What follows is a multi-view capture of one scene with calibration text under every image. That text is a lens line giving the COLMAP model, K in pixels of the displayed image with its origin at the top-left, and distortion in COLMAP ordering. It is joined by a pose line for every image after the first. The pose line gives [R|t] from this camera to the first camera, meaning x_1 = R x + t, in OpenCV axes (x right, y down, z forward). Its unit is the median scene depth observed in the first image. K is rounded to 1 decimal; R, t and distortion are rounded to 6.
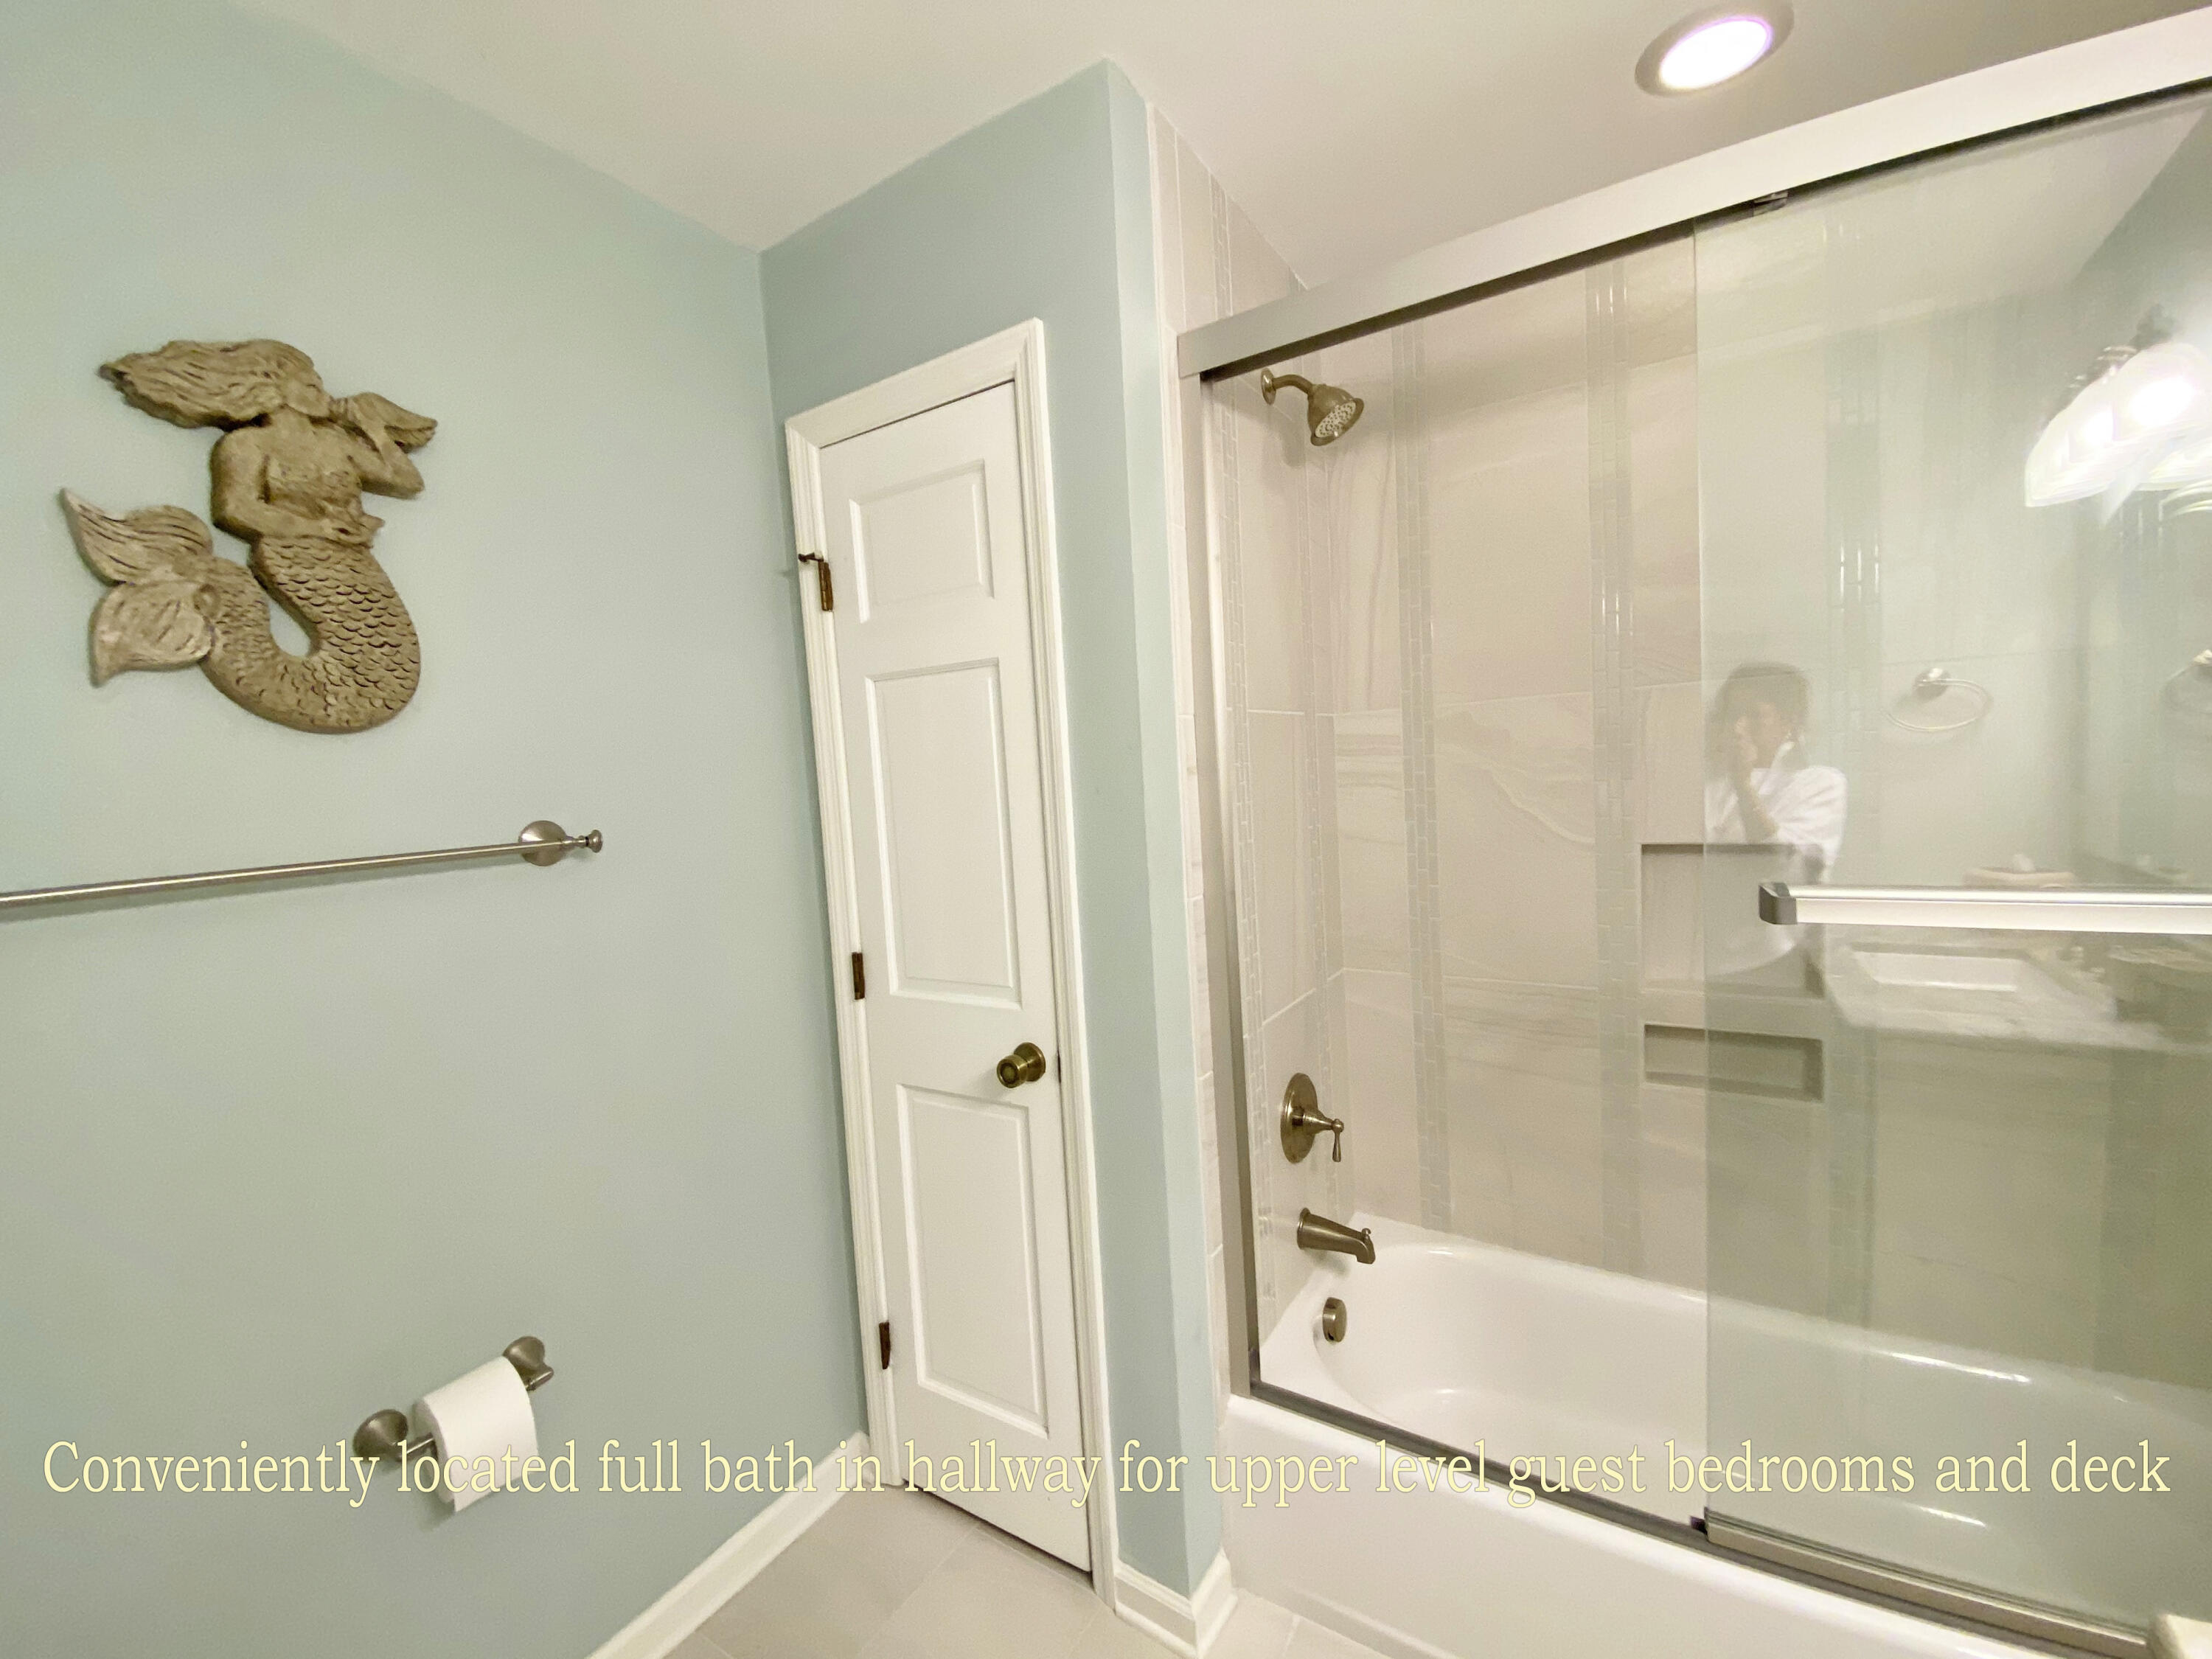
lens RADIAL K [[897.2, 0, 1105.7], [0, 897.2, 833.2], [0, 0, 1]] dist [-0.001352, -0.001896]
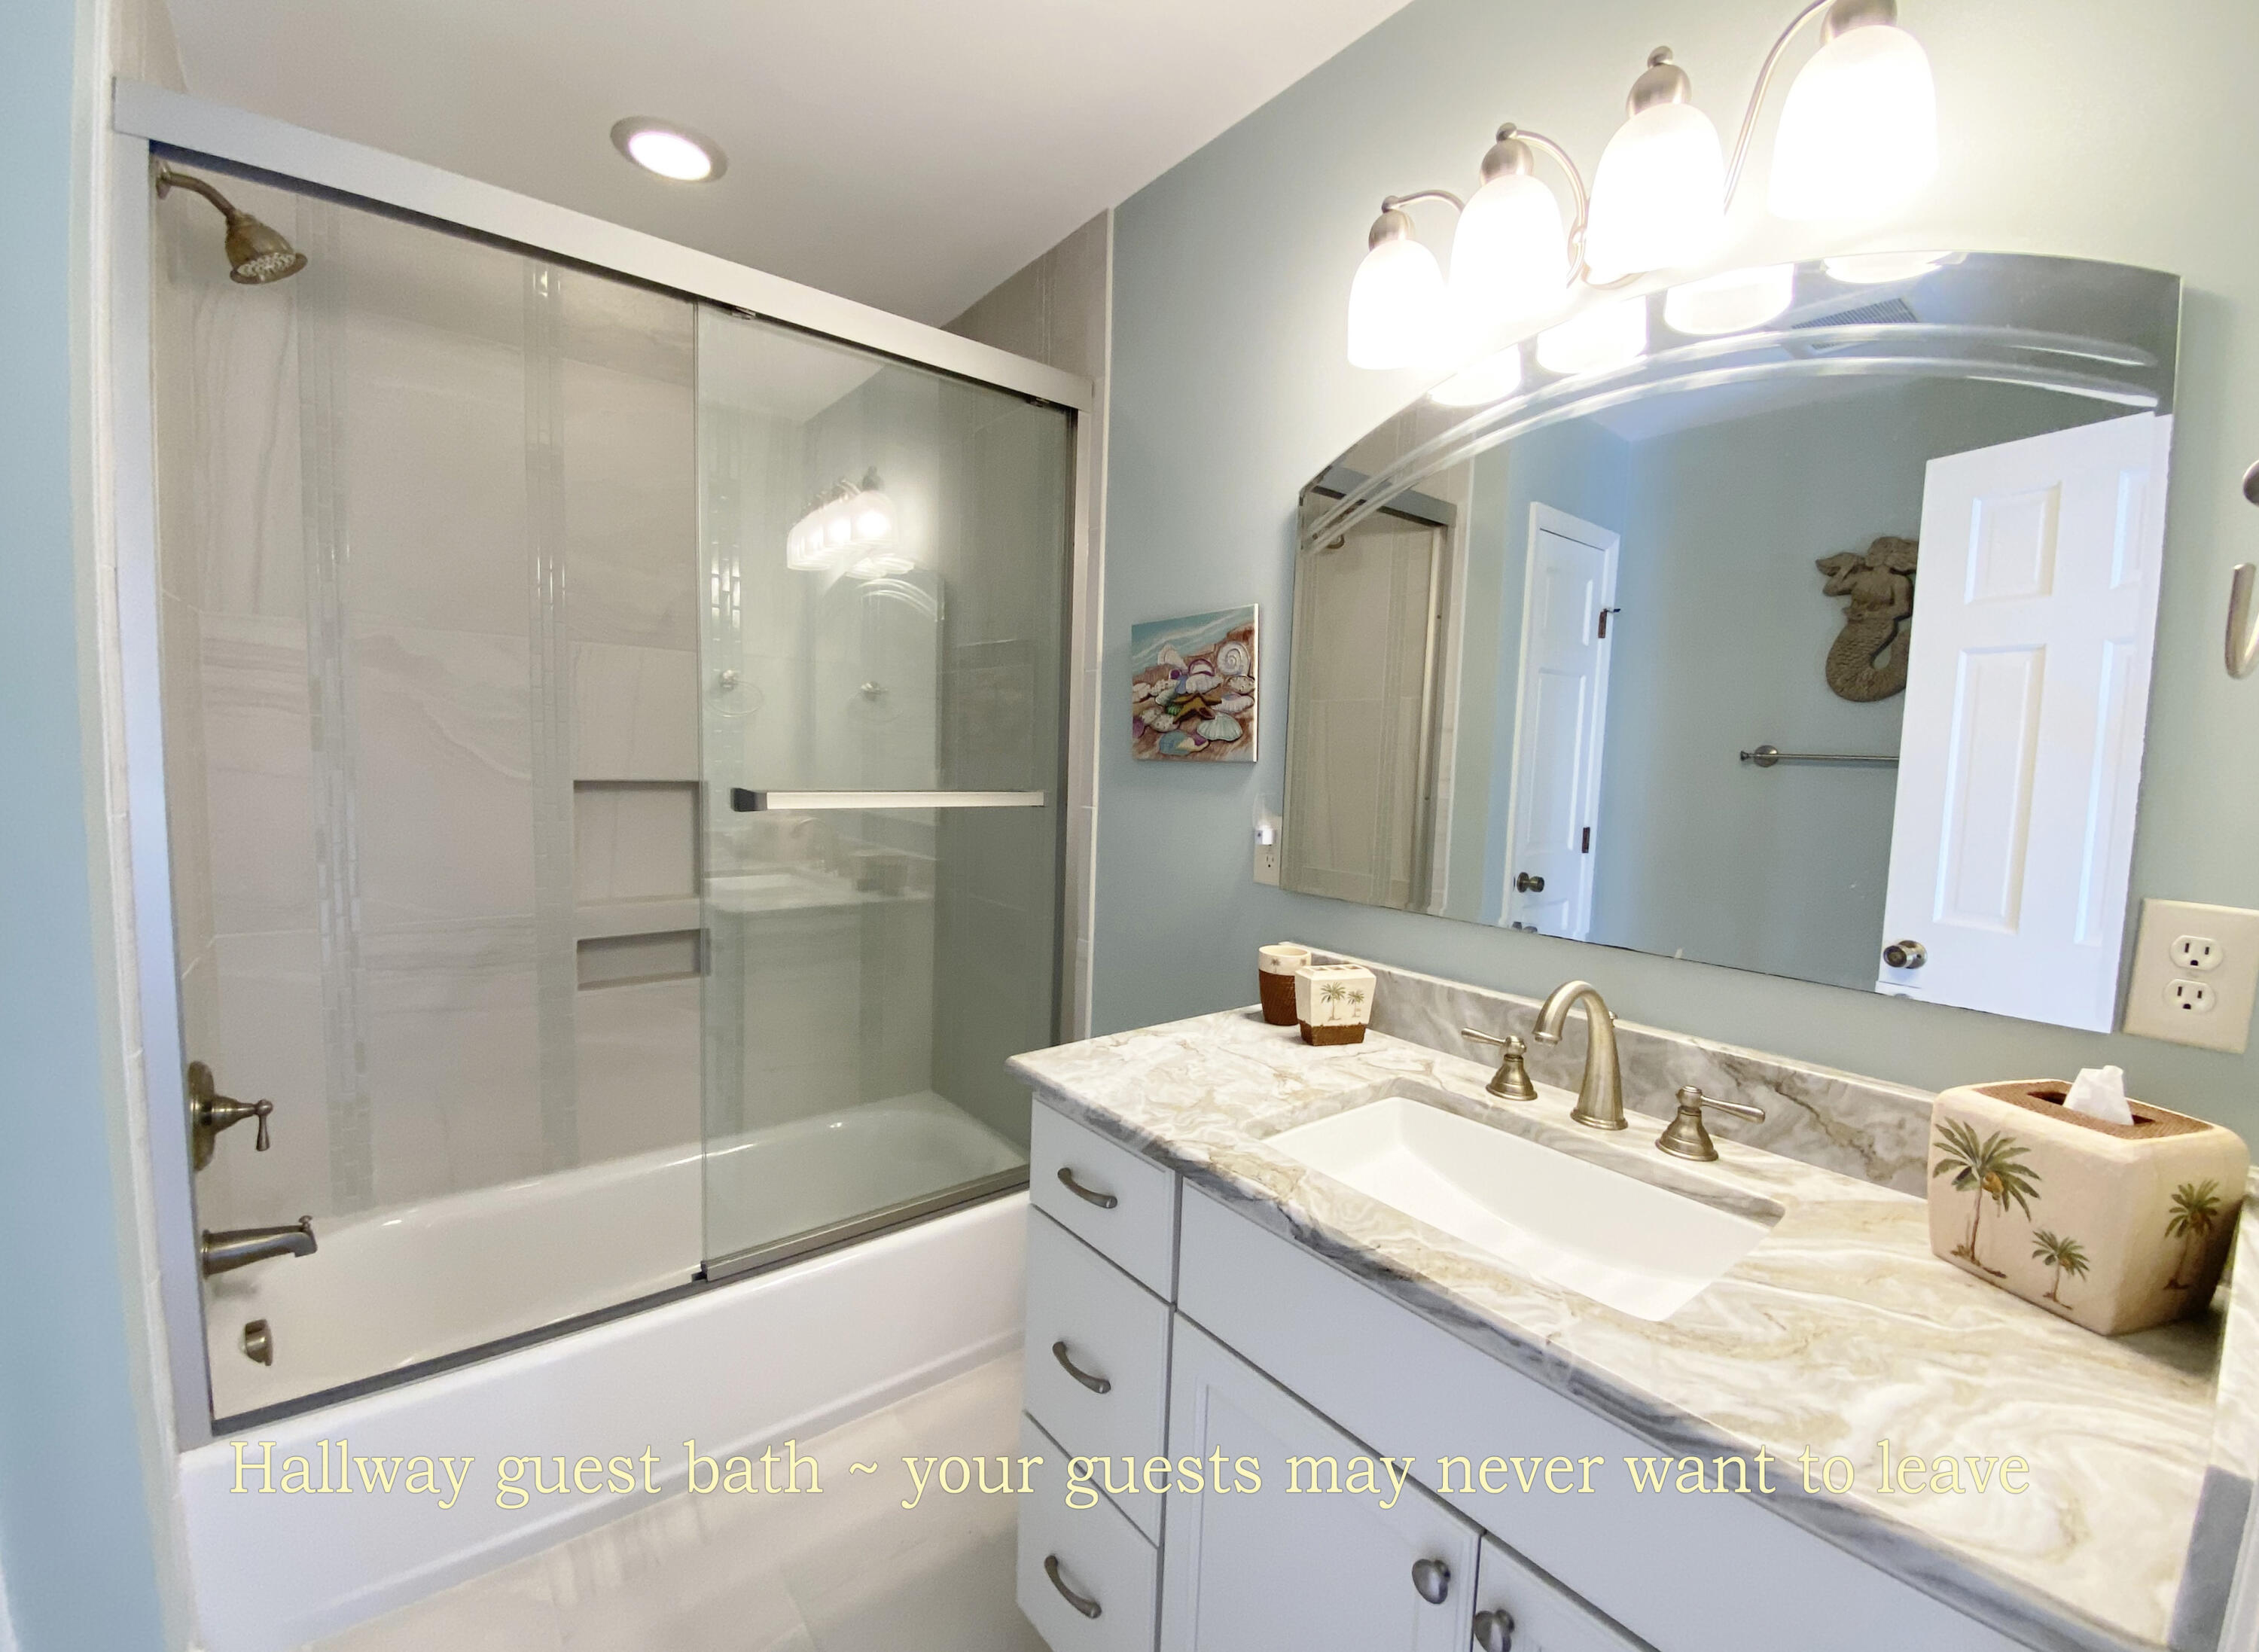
lens RADIAL K [[951.8, 0, 1112.6], [0, 951.8, 817.6], [0, 0, 1]] dist [-0.028950, -0.001316]
pose [[0.334026, 0.000432, 0.942564, -0.285116], [0.011586, 0.999922, -0.004564, 0.070681], [-0.942492, 0.012445, 0.333996, -0.030954]]
